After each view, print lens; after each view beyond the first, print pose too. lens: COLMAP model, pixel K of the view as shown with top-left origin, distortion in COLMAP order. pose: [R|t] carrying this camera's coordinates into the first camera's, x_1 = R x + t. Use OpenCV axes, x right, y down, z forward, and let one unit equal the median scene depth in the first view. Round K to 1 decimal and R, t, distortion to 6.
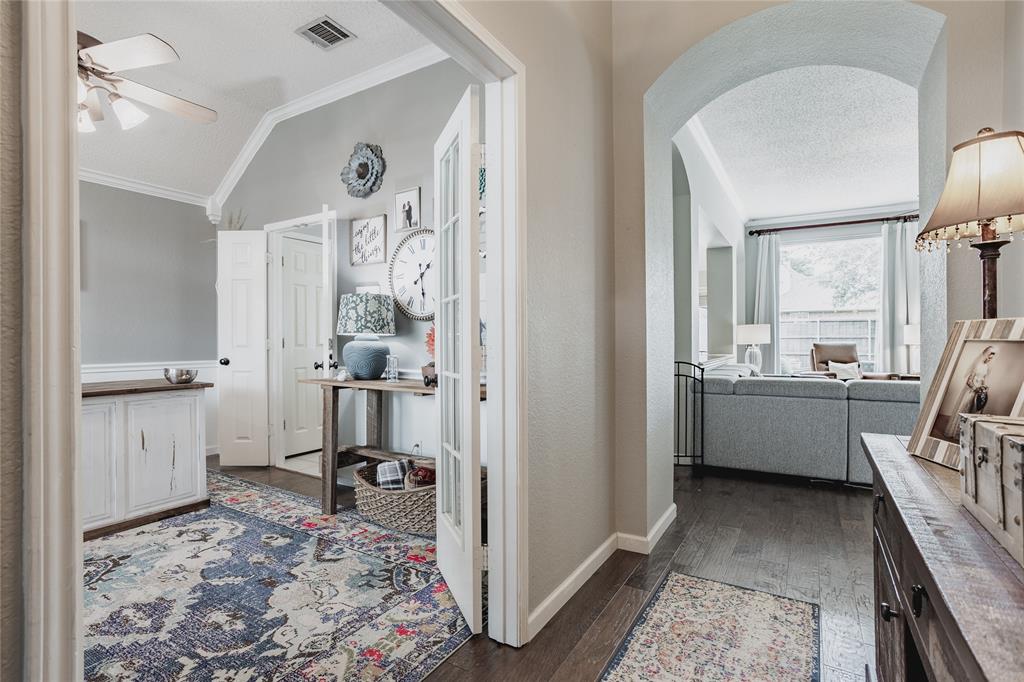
lens RADIAL K [[501.3, 0, 505.4], [0, 501.3, 336.7], [0, 0, 1]] dist [-0.059758, 0.036928]
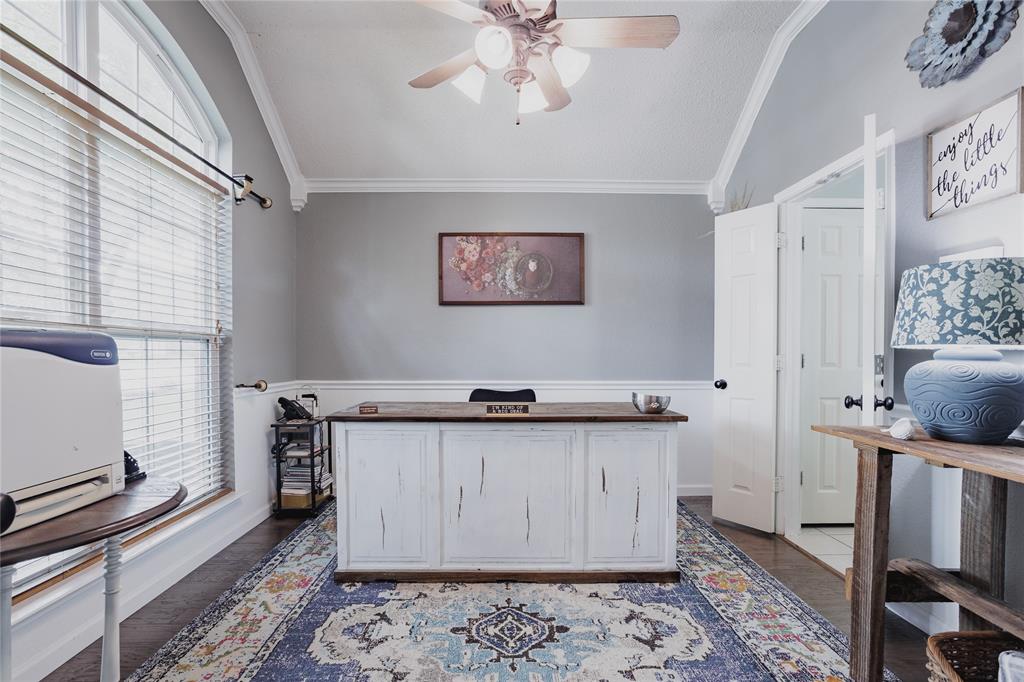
lens RADIAL K [[531.5, 0, 478.8], [0, 531.5, 365.4], [0, 0, 1]] dist [-0.048261, 0.027029]
pose [[0.535176, 0.020616, -0.844489, -0.106475], [0.002188, 0.999665, 0.025791, -0.000767], [0.844738, -0.015650, 0.534951, 0.336880]]
